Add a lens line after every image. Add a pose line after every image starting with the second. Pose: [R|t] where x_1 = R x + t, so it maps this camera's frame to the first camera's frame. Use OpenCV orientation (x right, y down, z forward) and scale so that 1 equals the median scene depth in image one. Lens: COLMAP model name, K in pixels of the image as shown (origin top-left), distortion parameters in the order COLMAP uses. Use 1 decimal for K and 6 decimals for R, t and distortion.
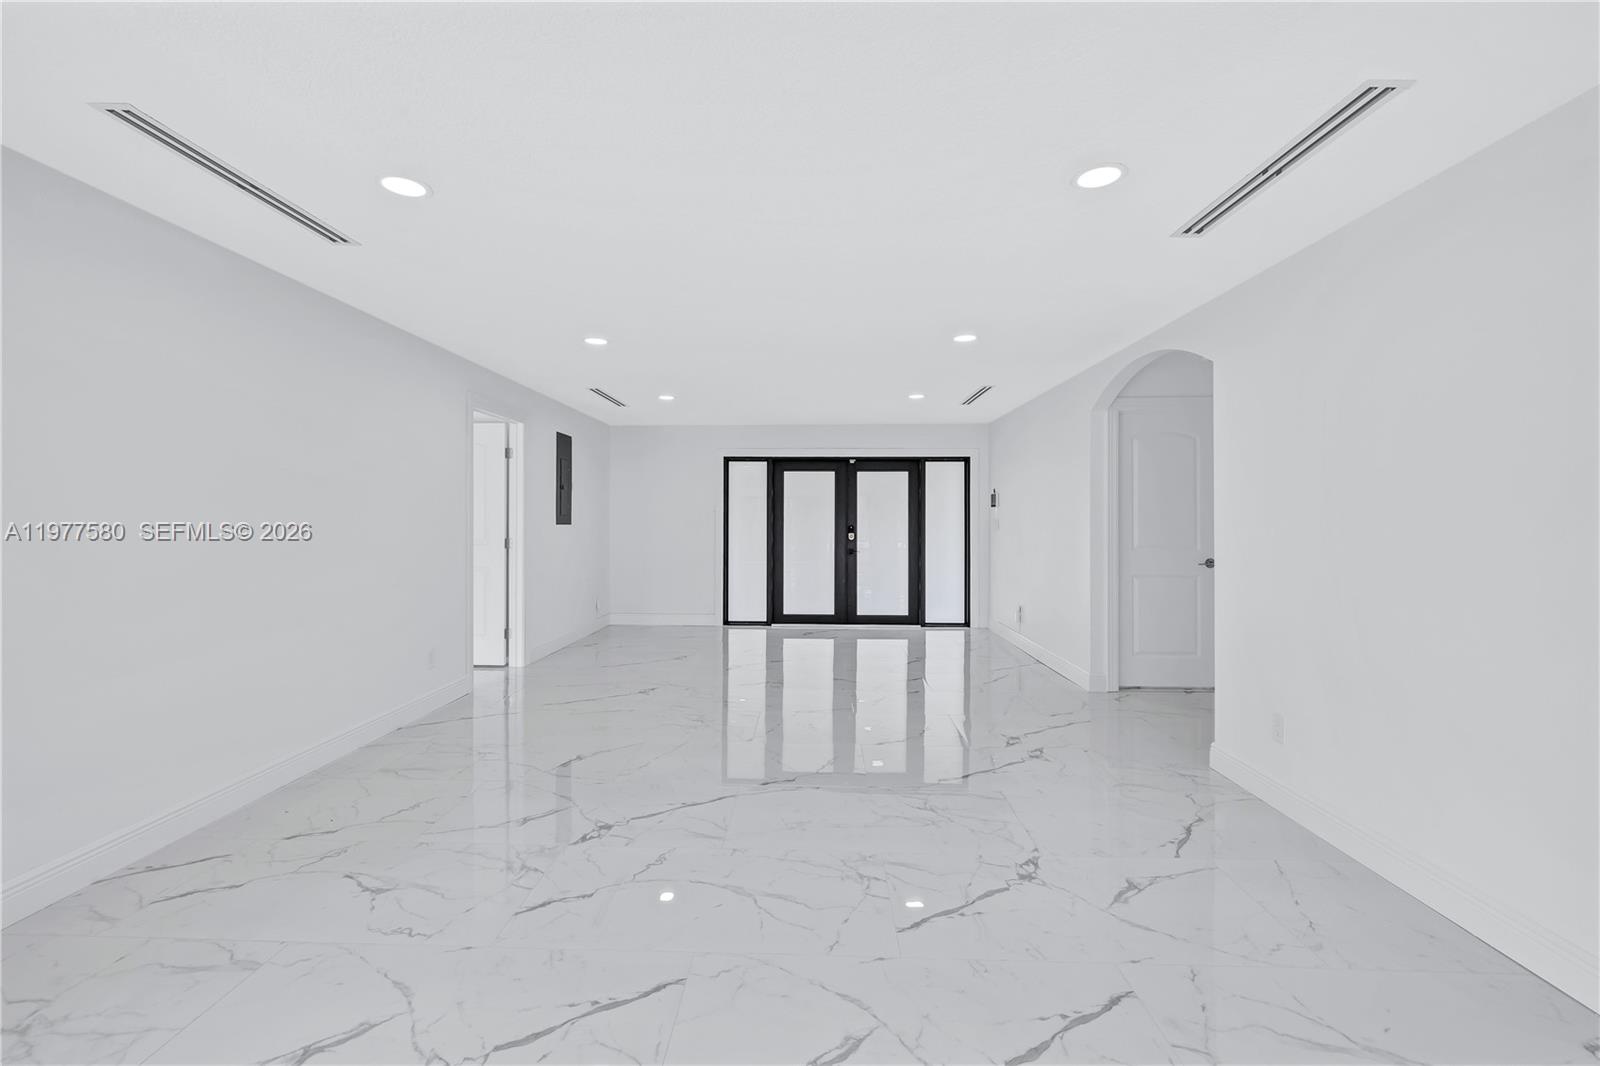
lens RADIAL K [[678.2, 0, 794.1], [0, 678.2, 515.0], [0, 0, 1]] dist [0.001834, 0.000066]
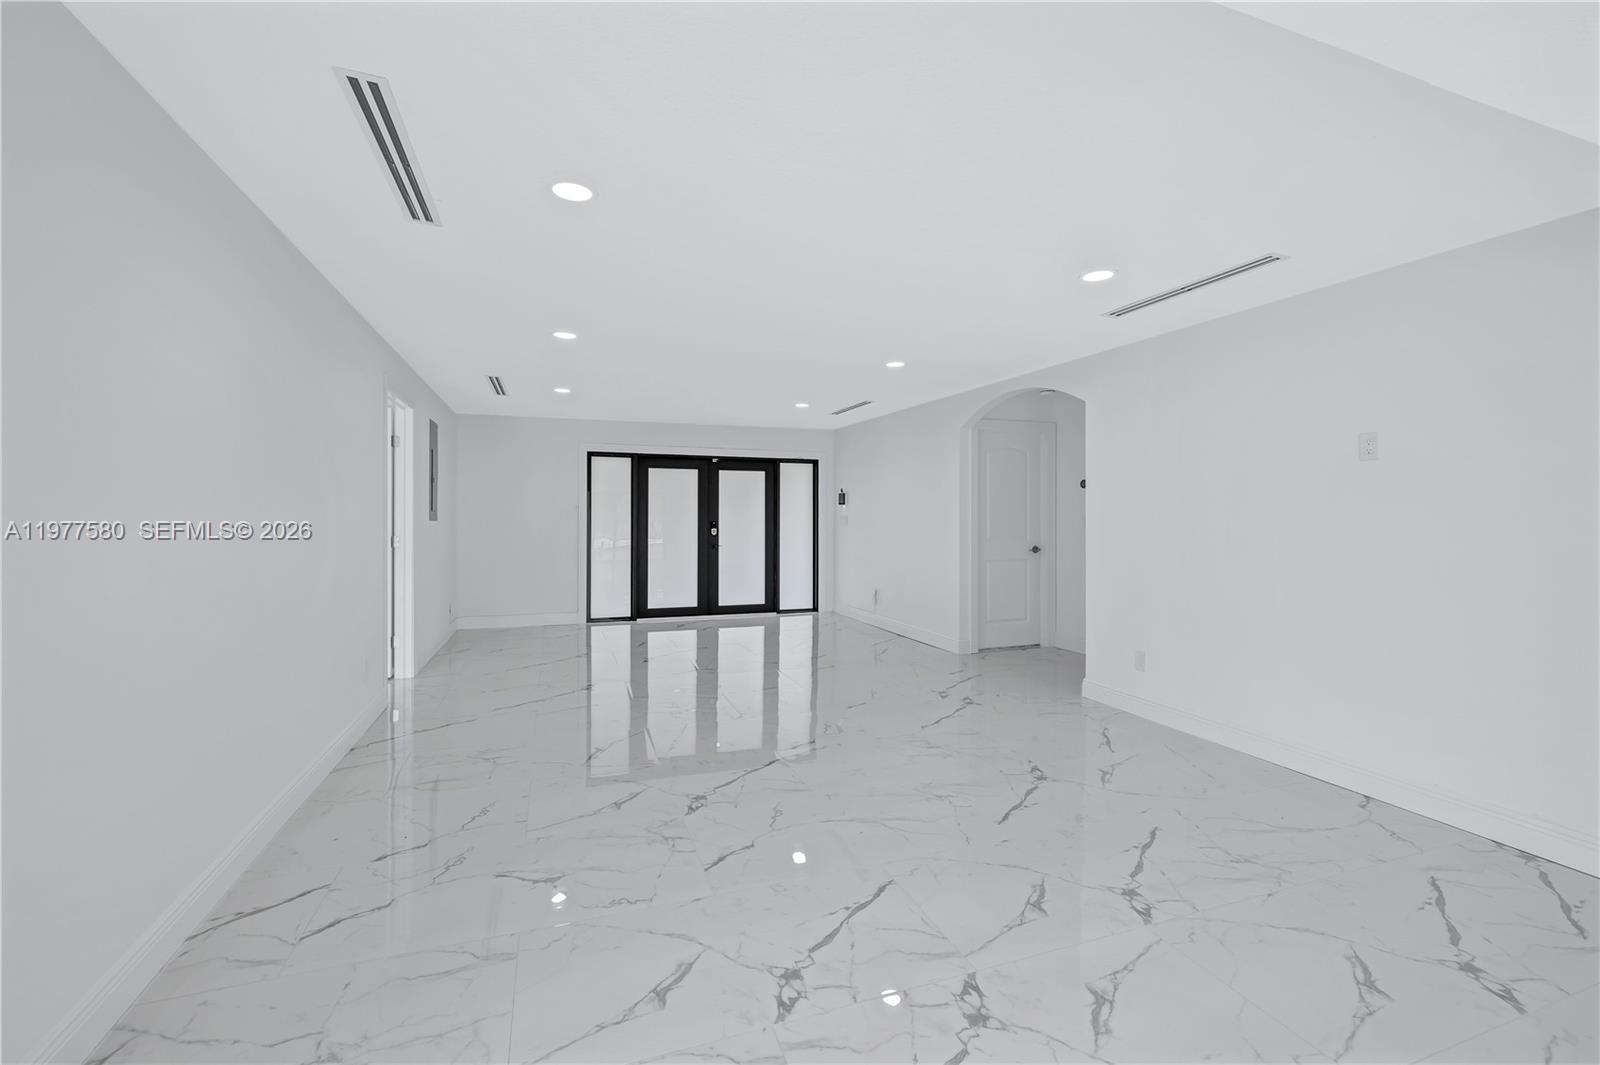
lens RADIAL K [[678.2, 0, 794.1], [0, 678.2, 514.5], [0, 0, 1]] dist [0.001834, 0.000066]
pose [[0.927503, 0.001365, 0.373813, -0.194684], [-0.003621, 0.999979, 0.005332, -0.001017], [-0.373798, -0.006299, 0.927489, -0.024188]]
